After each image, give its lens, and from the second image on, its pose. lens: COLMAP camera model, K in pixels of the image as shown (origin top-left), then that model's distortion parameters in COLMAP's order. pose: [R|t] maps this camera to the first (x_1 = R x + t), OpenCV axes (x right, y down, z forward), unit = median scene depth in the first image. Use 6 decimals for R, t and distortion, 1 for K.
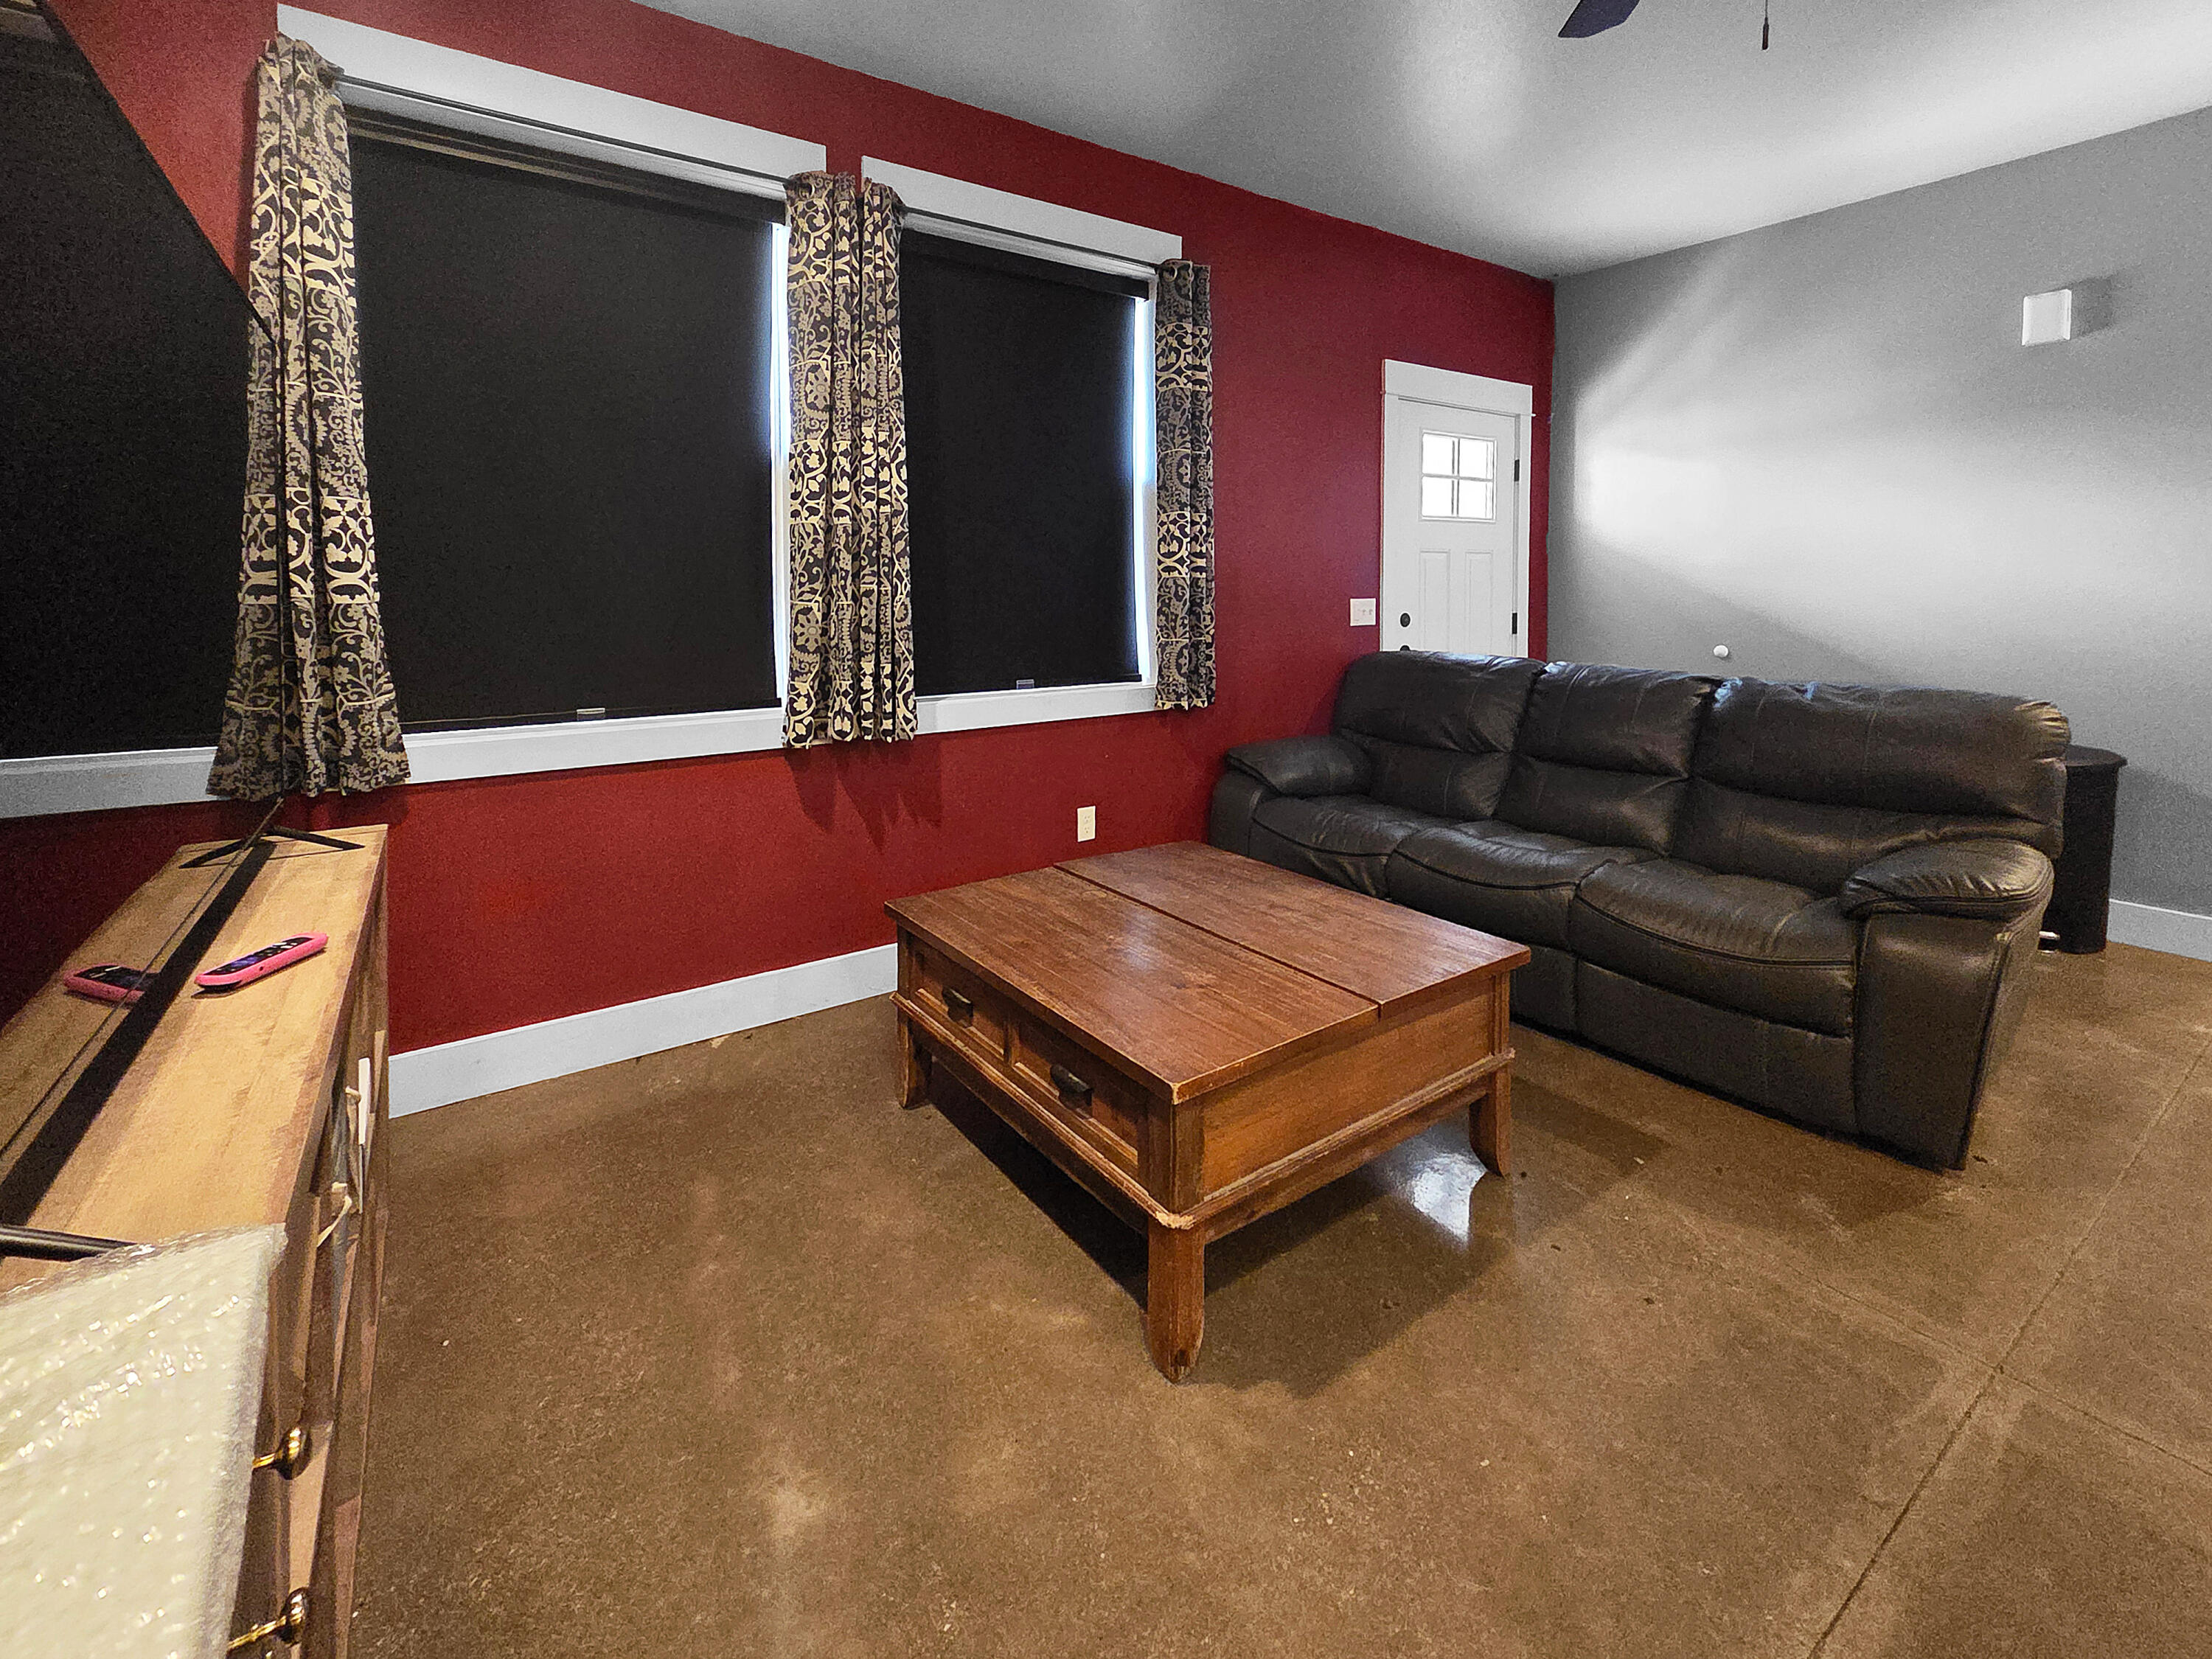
lens RADIAL K [[962.5, 0, 1106.1], [0, 962.5, 767.4], [0, 0, 1]] dist [0.002810, 0.000577]
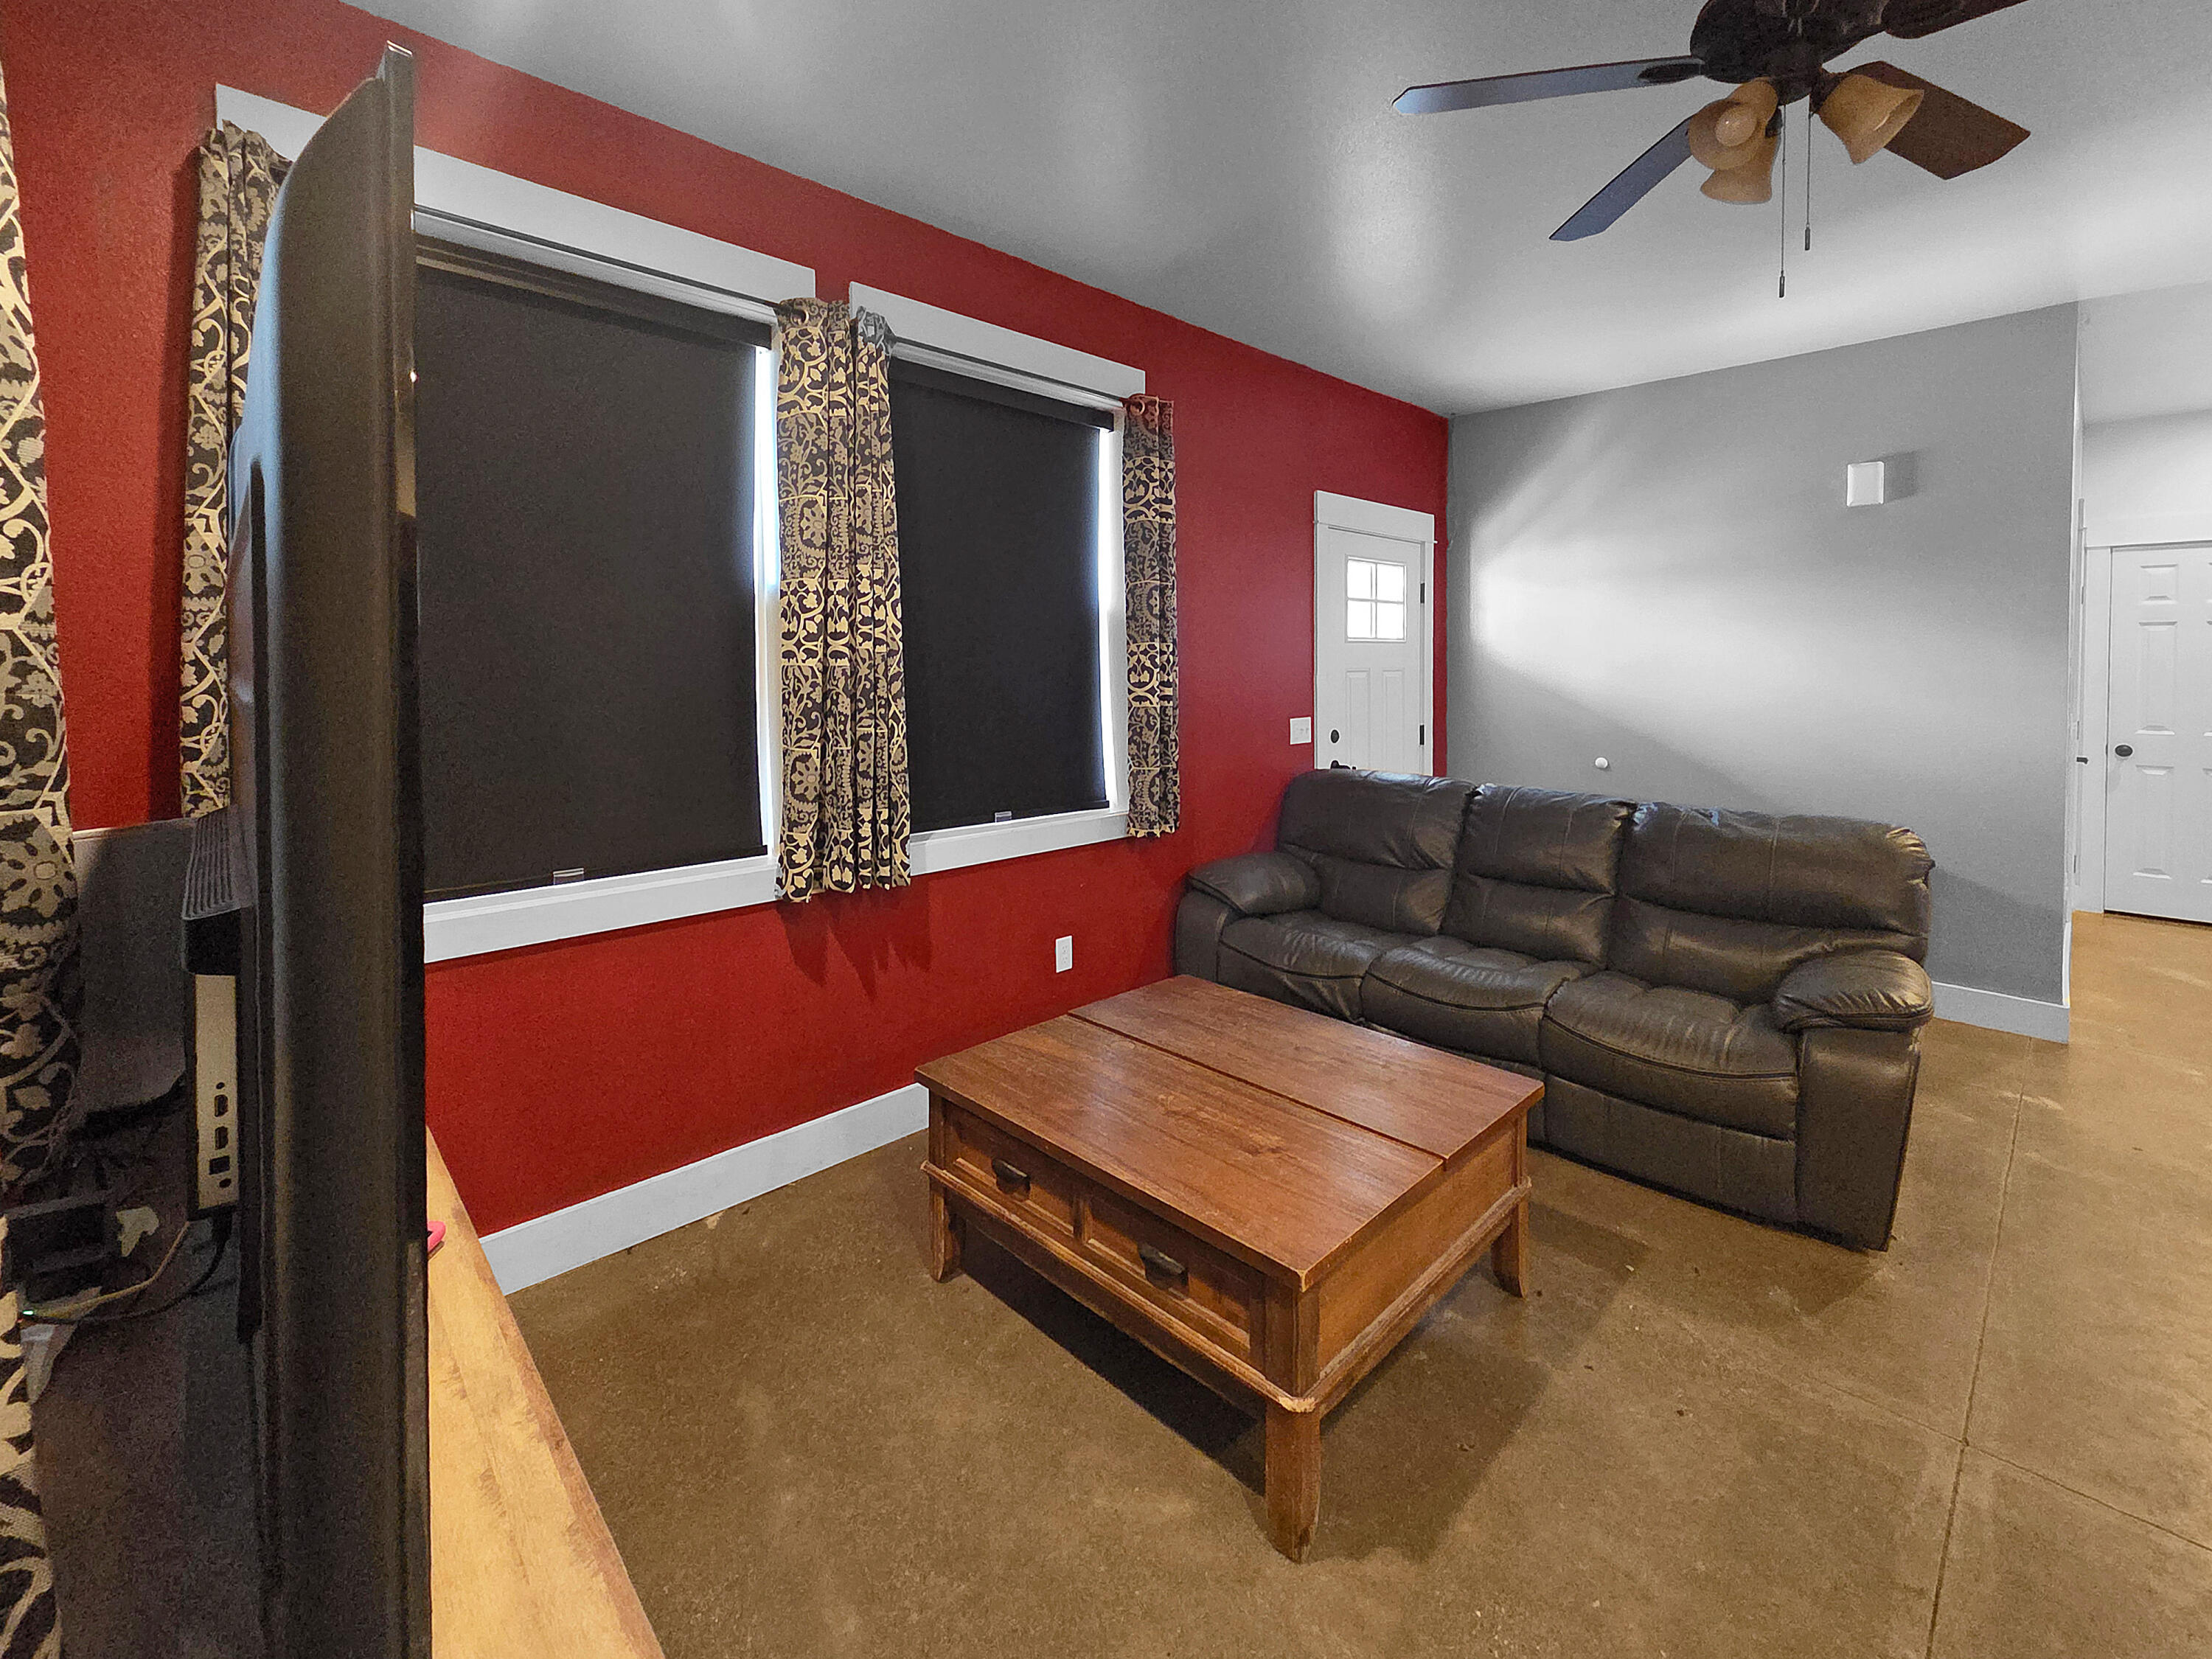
lens RADIAL K [[954.1, 0, 1106.0], [0, 954.1, 829.5], [0, 0, 1]] dist [0.002147, 0.000382]
pose [[0.985832, -0.017905, 0.166780, -0.174601], [0.018814, 0.999815, -0.003876, -0.081878], [-0.166680, 0.006959, 0.985986, 0.023730]]
